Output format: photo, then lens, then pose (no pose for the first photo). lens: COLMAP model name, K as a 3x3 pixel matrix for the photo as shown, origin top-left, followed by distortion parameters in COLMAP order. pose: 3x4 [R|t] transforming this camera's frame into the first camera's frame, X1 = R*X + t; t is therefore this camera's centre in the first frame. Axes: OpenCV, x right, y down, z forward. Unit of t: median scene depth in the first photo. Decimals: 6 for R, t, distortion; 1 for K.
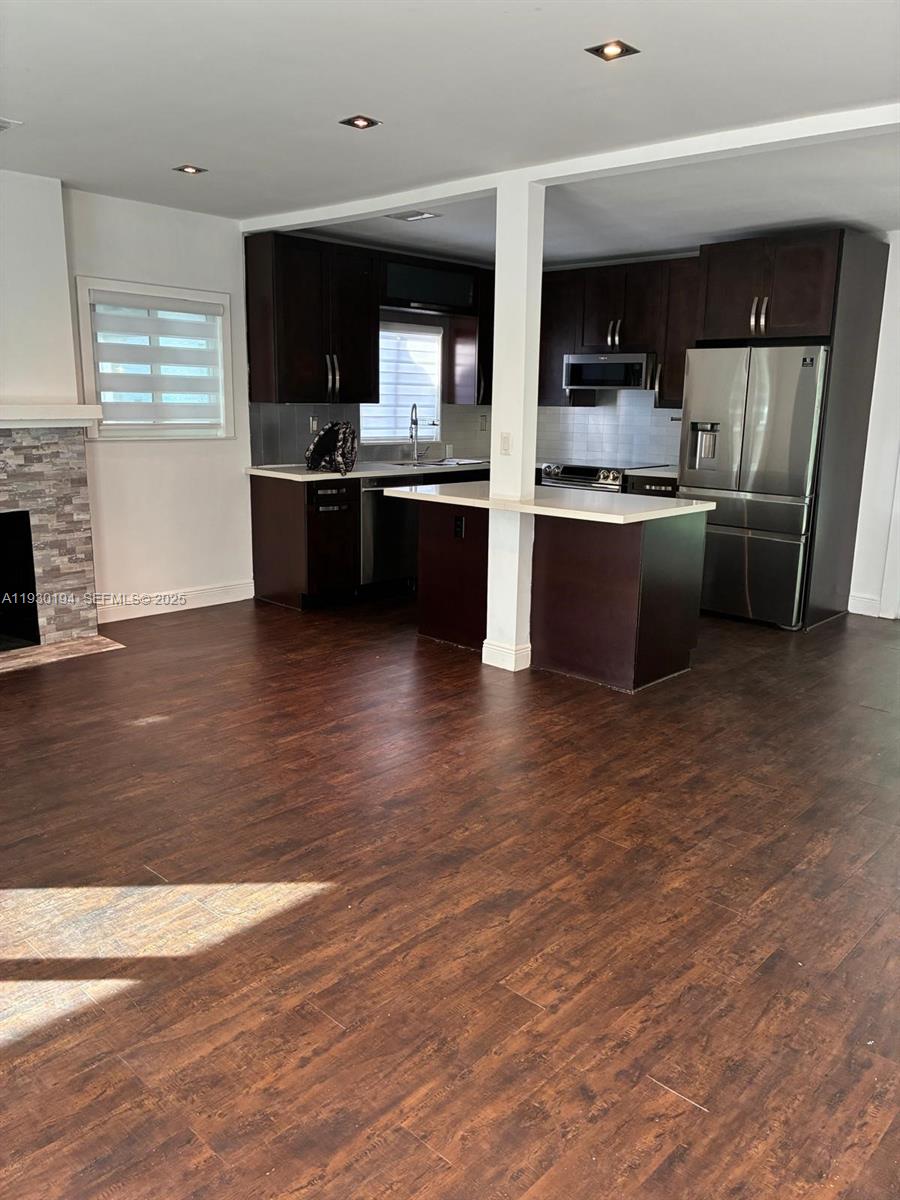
lens RADIAL K [[897.0, 0, 448.4], [0, 897.0, 601.3], [0, 0, 1]] dist [0.039030, -0.052678]
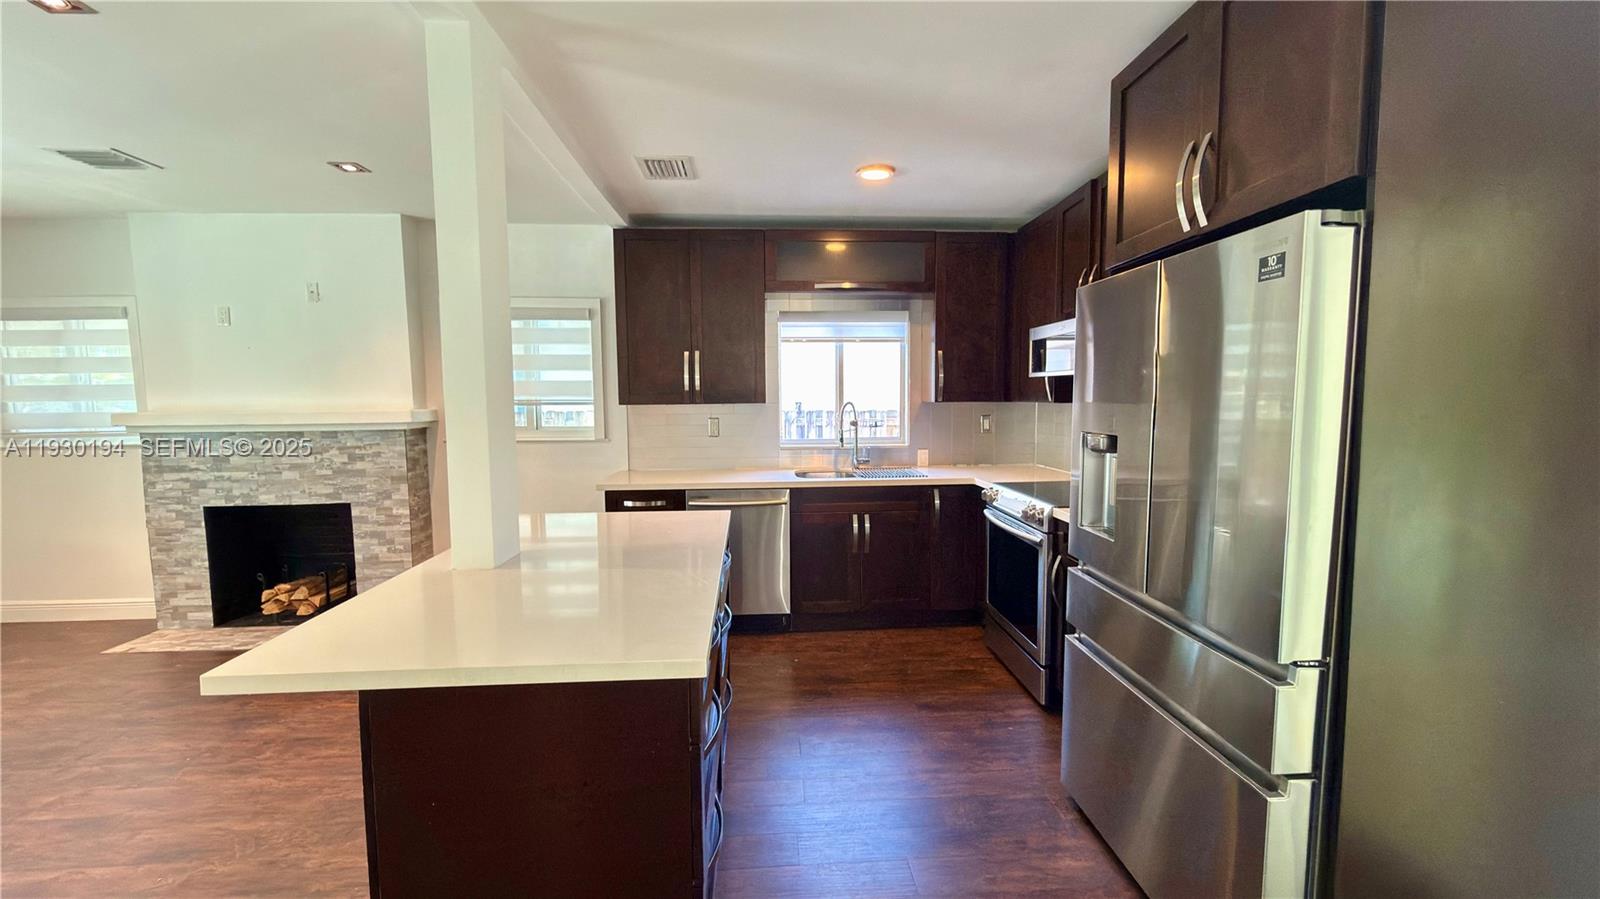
lens RADIAL K [[630.8, 0, 800.4], [0, 630.8, 452.2], [0, 0, 1]] dist [0.000498, 0.000071]
pose [[0.737850, 0.037047, -0.673948, 0.485043], [-0.132554, 0.987002, -0.090868, -0.170092], [0.661821, 0.156381, 0.733170, 0.808612]]
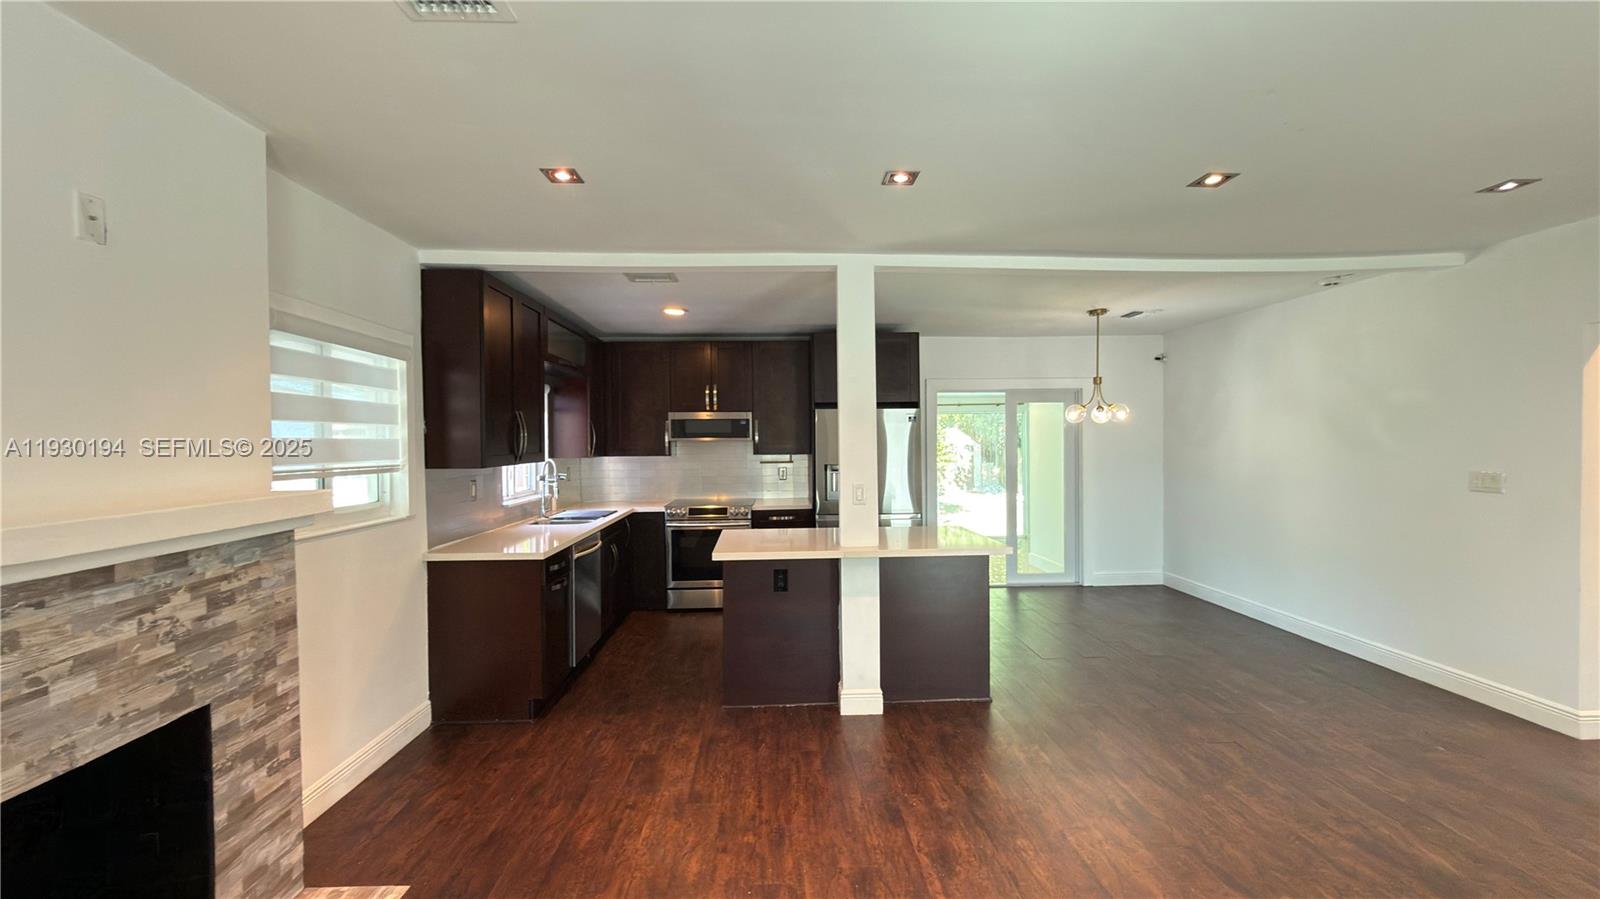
lens RADIAL K [[639.7, 0, 796.1], [0, 639.7, 452.8], [0, 0, 1]] dist [-0.001164, 0.000074]
pose [[0.698882, -0.038530, 0.714198, -0.500345], [0.180874, 0.975612, -0.124361, -0.137807], [-0.691988, 0.216094, 0.688807, 0.504319]]
